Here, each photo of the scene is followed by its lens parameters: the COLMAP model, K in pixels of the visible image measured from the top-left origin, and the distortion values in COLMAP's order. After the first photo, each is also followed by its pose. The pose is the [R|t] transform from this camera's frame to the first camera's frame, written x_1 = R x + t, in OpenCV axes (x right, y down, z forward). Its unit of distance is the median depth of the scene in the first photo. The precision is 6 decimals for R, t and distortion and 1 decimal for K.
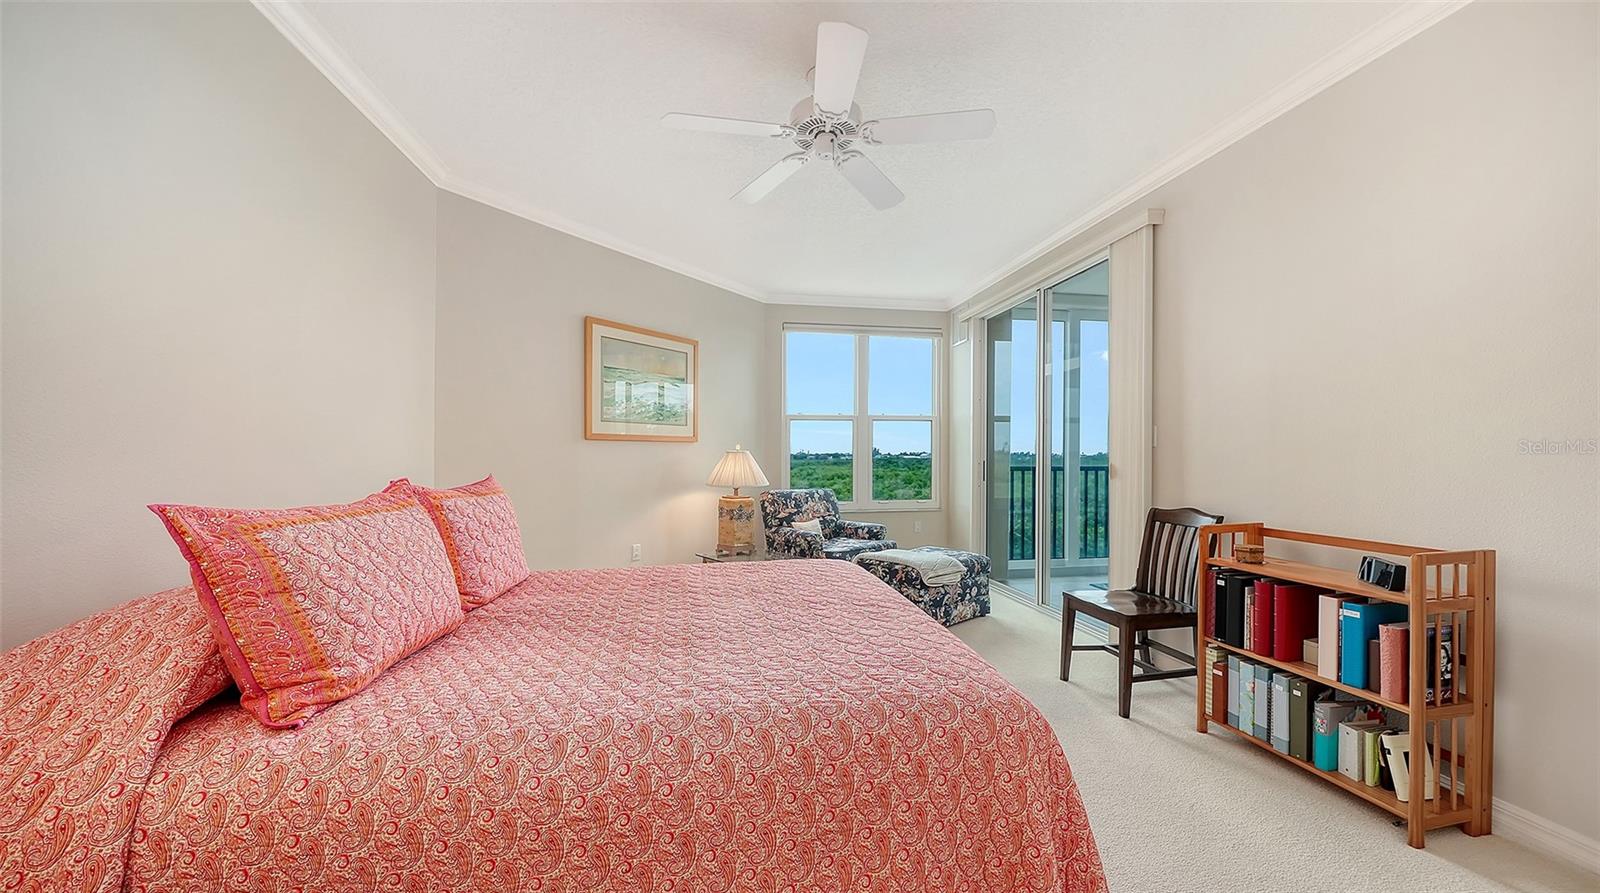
lens RADIAL K [[565.5, 0, 793.7], [0, 565.5, 451.2], [0, 0, 1]] dist [-0.001887, -0.000210]
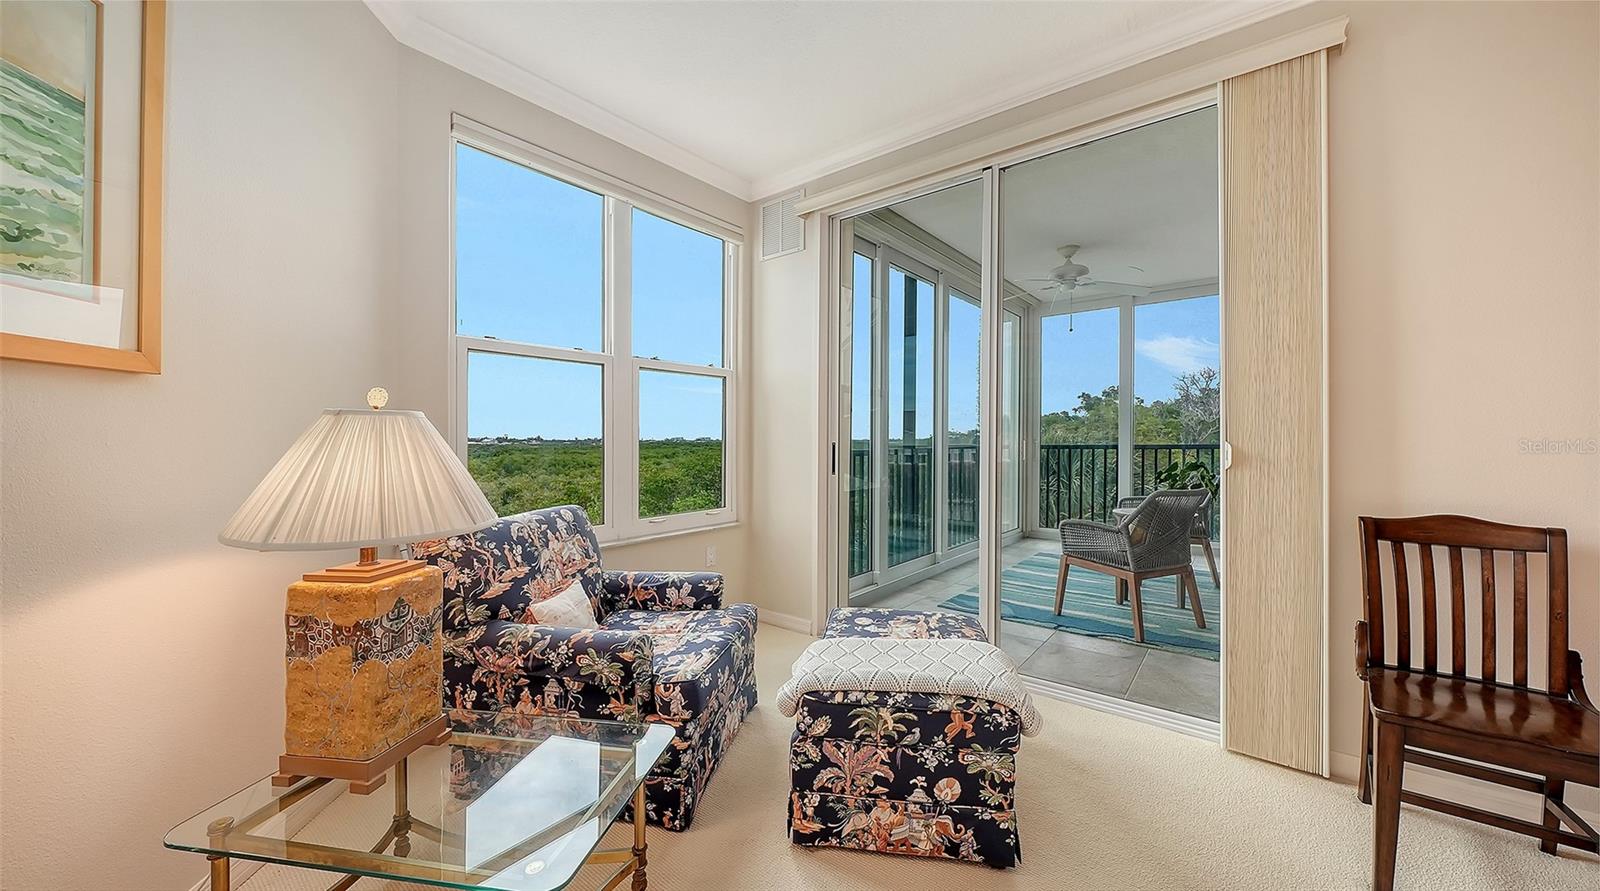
lens RADIAL K [[572.0, 0, 807.3], [0, 572.0, 438.8], [0, 0, 1]] dist [-0.000252, -0.000083]
pose [[0.735555, 0.002630, 0.677460, -0.124418], [-0.005381, 0.999984, 0.001961, 0.011960], [-0.677444, -0.005088, 0.735557, 0.583446]]
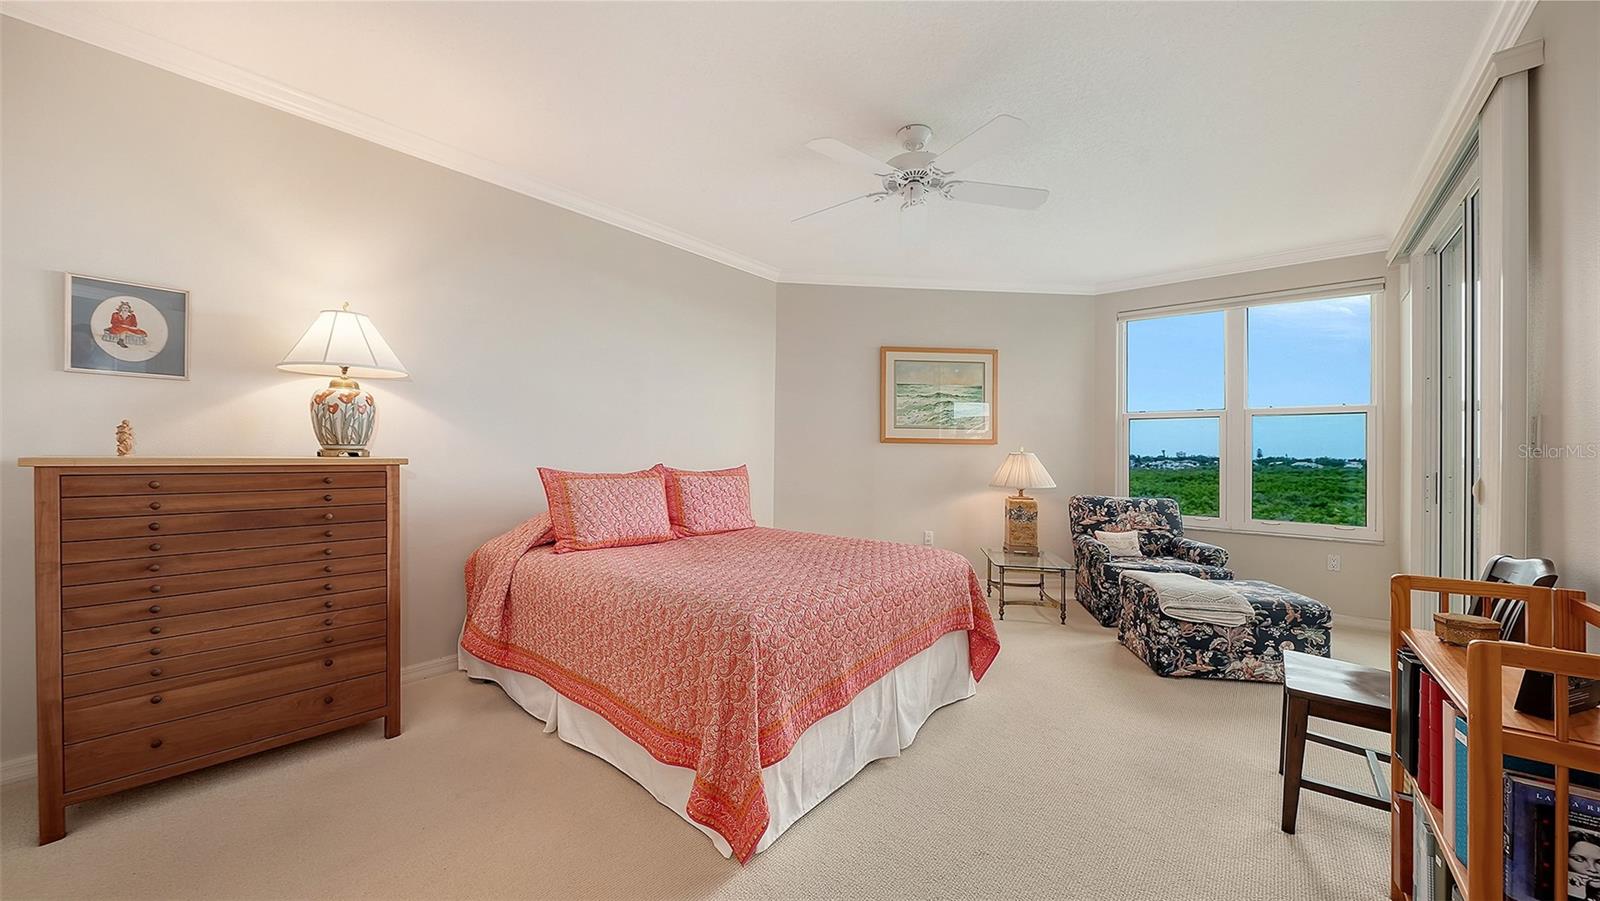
lens RADIAL K [[552.4, 0, 793.4], [0, 552.4, 447.8], [0, 0, 1]] dist [0.000293, -0.000034]
pose [[0.642904, 0.004347, -0.765934, 0.367136], [-0.010782, 0.999936, -0.003375, -0.001869], [0.765870, 0.010429, 0.642910, 0.035141]]
